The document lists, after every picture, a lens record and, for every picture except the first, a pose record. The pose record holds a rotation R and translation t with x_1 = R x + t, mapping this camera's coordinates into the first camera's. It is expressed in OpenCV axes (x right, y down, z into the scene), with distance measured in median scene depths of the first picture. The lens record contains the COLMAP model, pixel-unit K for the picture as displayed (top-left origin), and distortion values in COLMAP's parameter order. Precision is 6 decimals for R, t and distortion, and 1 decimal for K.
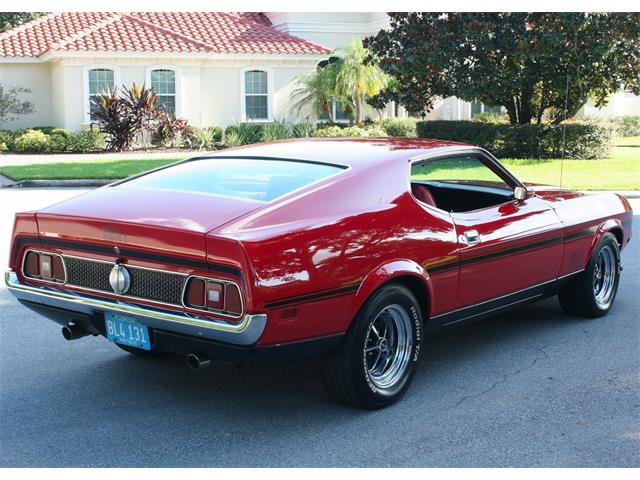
lens RADIAL K [[1029.9, 0, 320.0], [0, 1029.9, 240.0], [0, 0, 1]] dist [-0.036185, 0.010070]
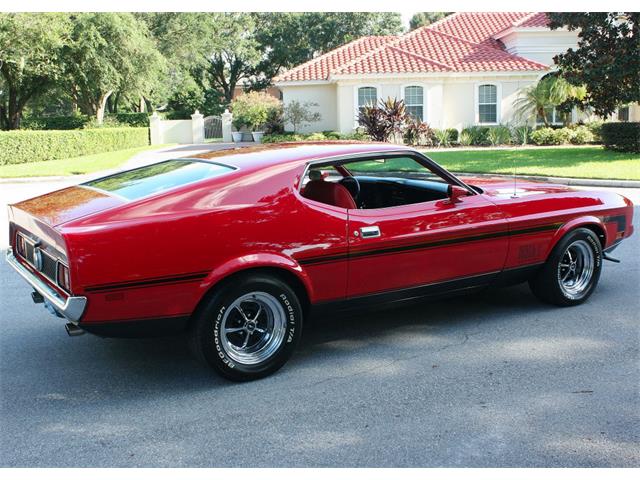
lens RADIAL K [[761.8, 0, 305.7], [0, 761.8, 241.4], [0, 0, 1]] dist [-0.139694, 0.189753]
pose [[0.933469, 0.034672, -0.356977, 0.090981], [-0.021091, 0.998900, 0.041869, -0.006165], [0.358036, -0.031554, 0.933174, 0.053337]]
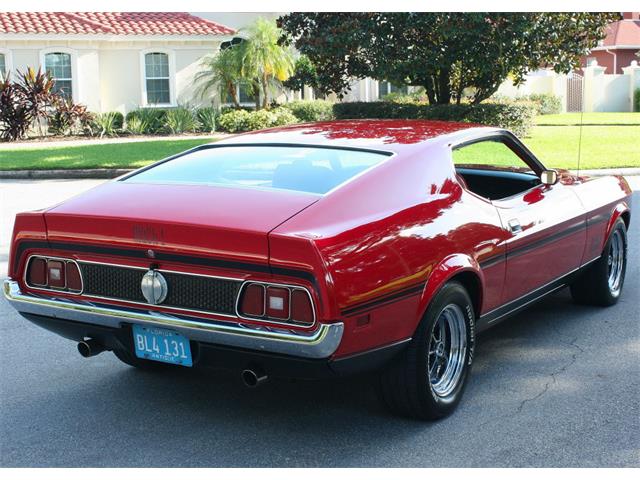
lens RADIAL K [[1050.2, 0, 320.0], [0, 1050.2, 240.0], [0, 0, 1]] dist [-0.019593, -0.033778]
pose [[0.993547, -0.029533, 0.109510, -0.031302], [0.028029, 0.999491, 0.015245, -0.002376], [-0.109905, -0.012077, 0.993869, 0.020363]]
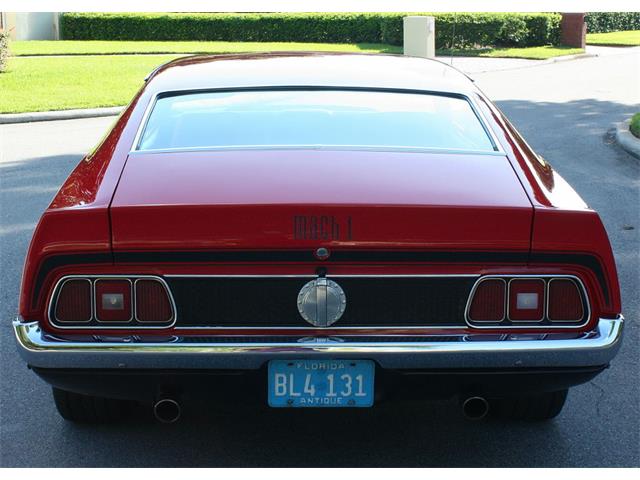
lens RADIAL K [[1167.5, 0, 320.0], [0, 1167.5, 240.0], [0, 0, 1]] dist [-0.044726, -0.040890]
pose [[0.770342, -0.131261, 0.623974, -0.126796], [0.089407, 0.991150, 0.098123, -0.013107], [-0.631332, -0.019801, 0.775260, 0.098891]]
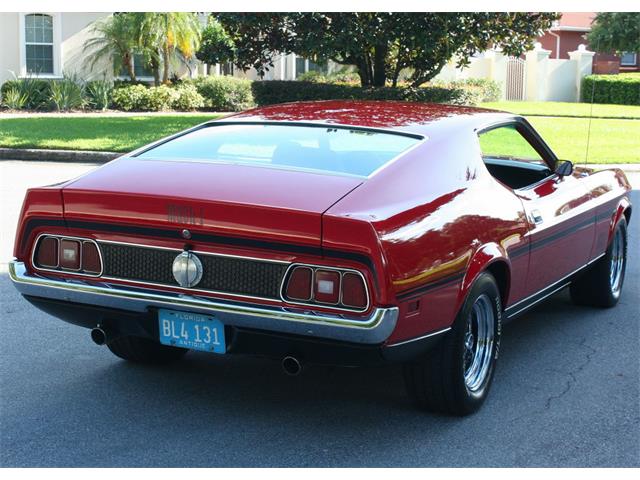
lens RADIAL K [[1229.8, 0, 320.0], [0, 1229.8, 240.0], [0, 0, 1]] dist [0.001205, 0.091852]
pose [[0.978809, -0.006606, 0.204671, -0.060644], [0.003635, 0.999883, 0.014888, 0.000051], [-0.204745, -0.013828, 0.978718, 0.001604]]
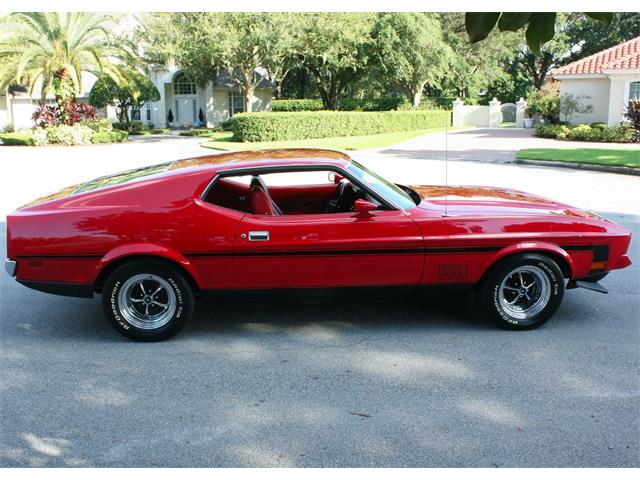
lens RADIAL K [[647.5, 0, 295.0], [0, 647.5, 240.8], [0, 0, 1]] dist [-0.131654, 0.082552]
pose [[0.644458, 0.154151, -0.748941, 0.188782], [-0.089536, 0.987943, 0.126298, -0.024783], [0.759380, -0.014337, 0.650490, 0.125328]]
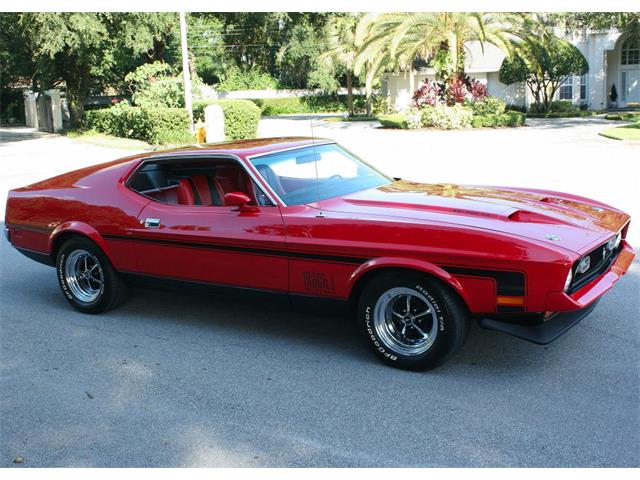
lens RADIAL K [[827.8, 0, 311.0], [0, 827.8, 238.7], [0, 0, 1]] dist [-0.102434, 0.088910]
pose [[0.039239, 0.173797, -0.983999, 0.285055], [-0.086584, 0.981645, 0.169929, -0.042715], [0.995471, 0.078531, 0.053567, 0.277734]]
